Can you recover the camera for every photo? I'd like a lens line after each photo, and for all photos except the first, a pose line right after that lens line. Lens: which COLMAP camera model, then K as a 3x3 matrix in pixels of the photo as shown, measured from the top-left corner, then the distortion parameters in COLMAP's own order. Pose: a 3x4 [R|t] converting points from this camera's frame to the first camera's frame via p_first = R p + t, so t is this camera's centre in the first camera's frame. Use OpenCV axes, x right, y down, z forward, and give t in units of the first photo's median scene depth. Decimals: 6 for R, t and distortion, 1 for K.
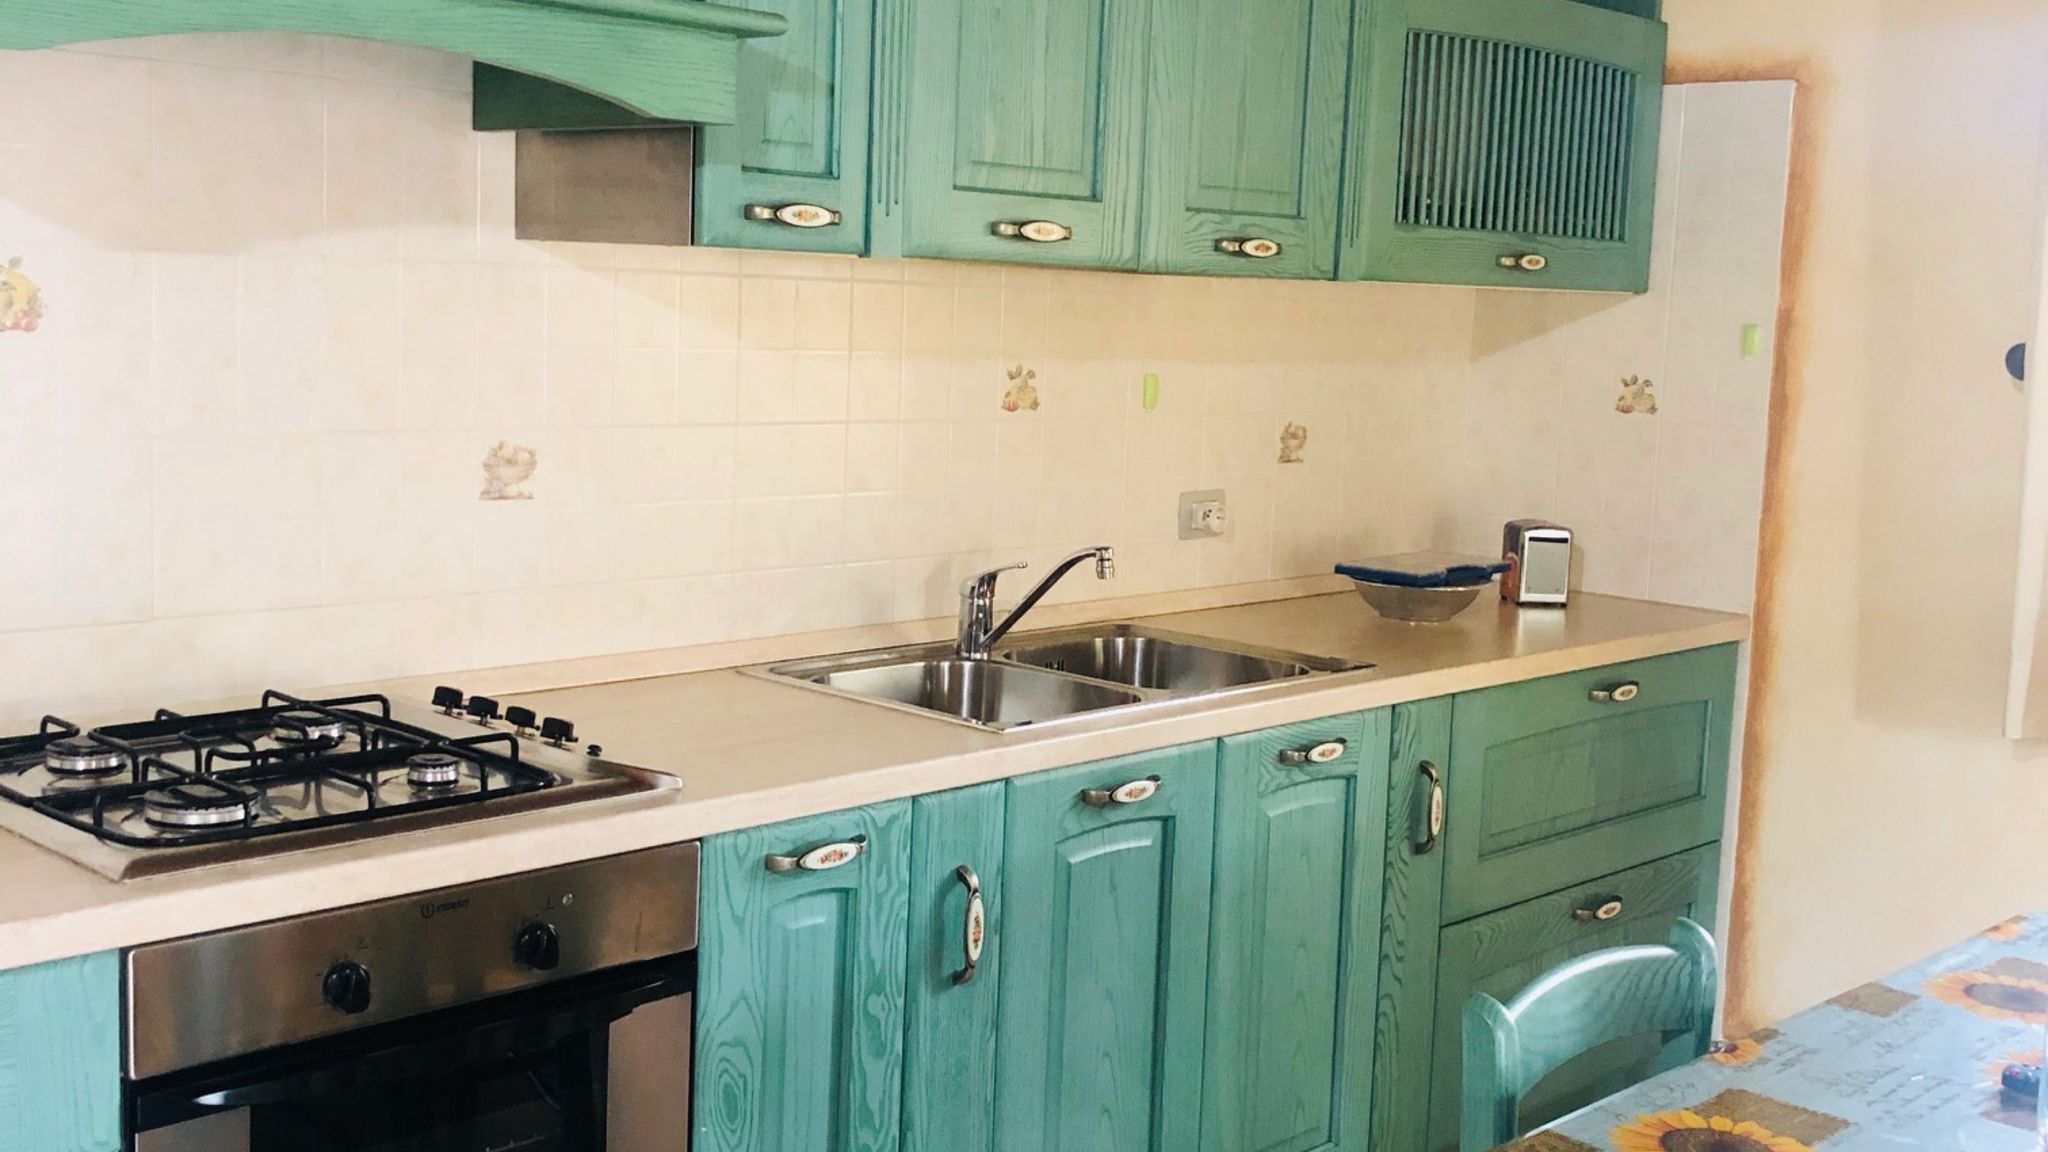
lens RADIAL K [[2161.9, 0, 1013.7], [0, 2161.9, 588.8], [0, 0, 1]] dist [0.003737, 0.000000]
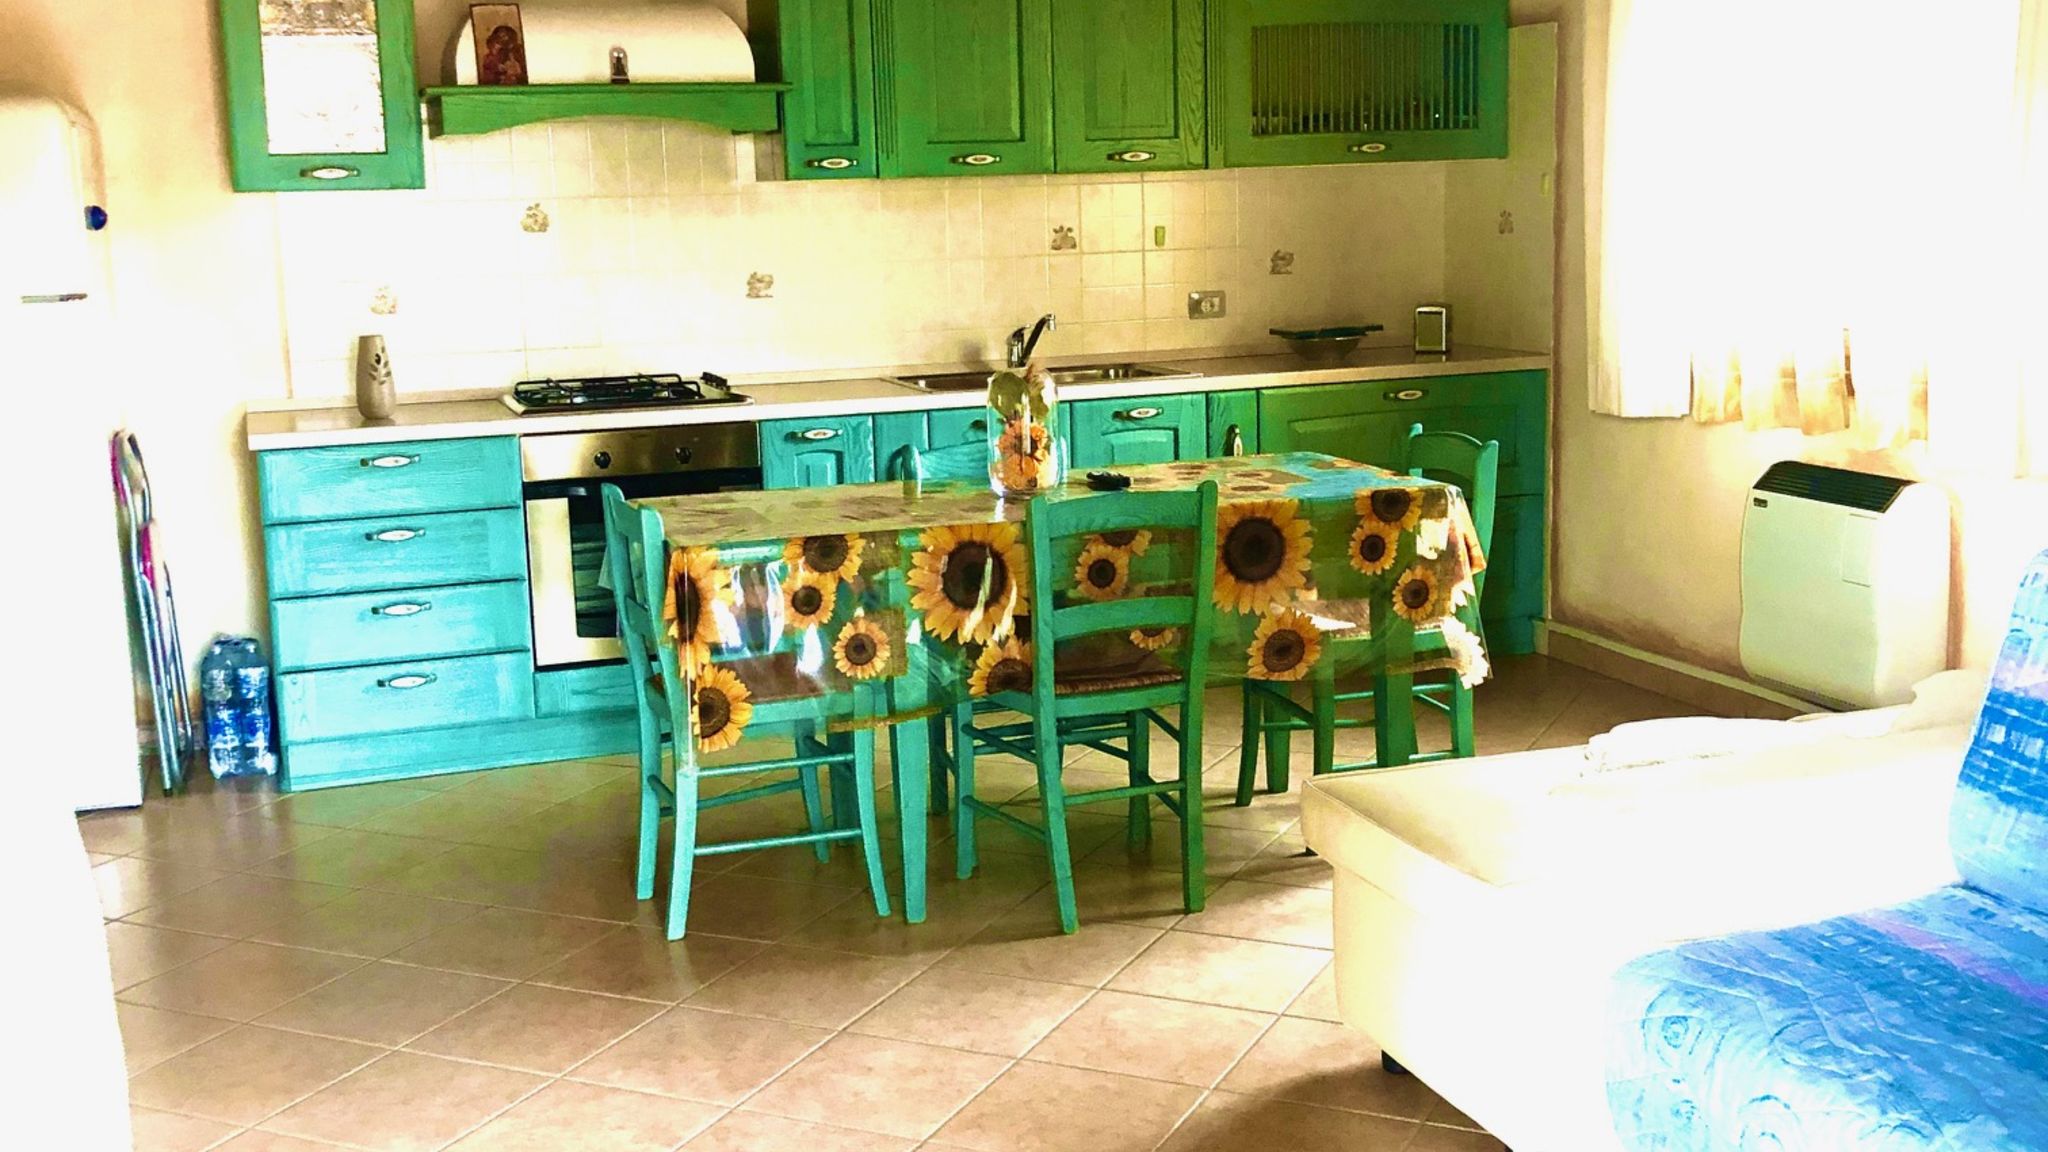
lens RADIAL K [[2161.9, 0, 1044.1], [0, 2161.9, 579.5], [0, 0, 1]] dist [0.003737, 0.000000]
pose [[0.897012, 0.012790, -0.441822, 0.896039], [0.004583, 0.999258, 0.038231, 0.145642], [0.441983, -0.036318, 0.896288, -0.778459]]
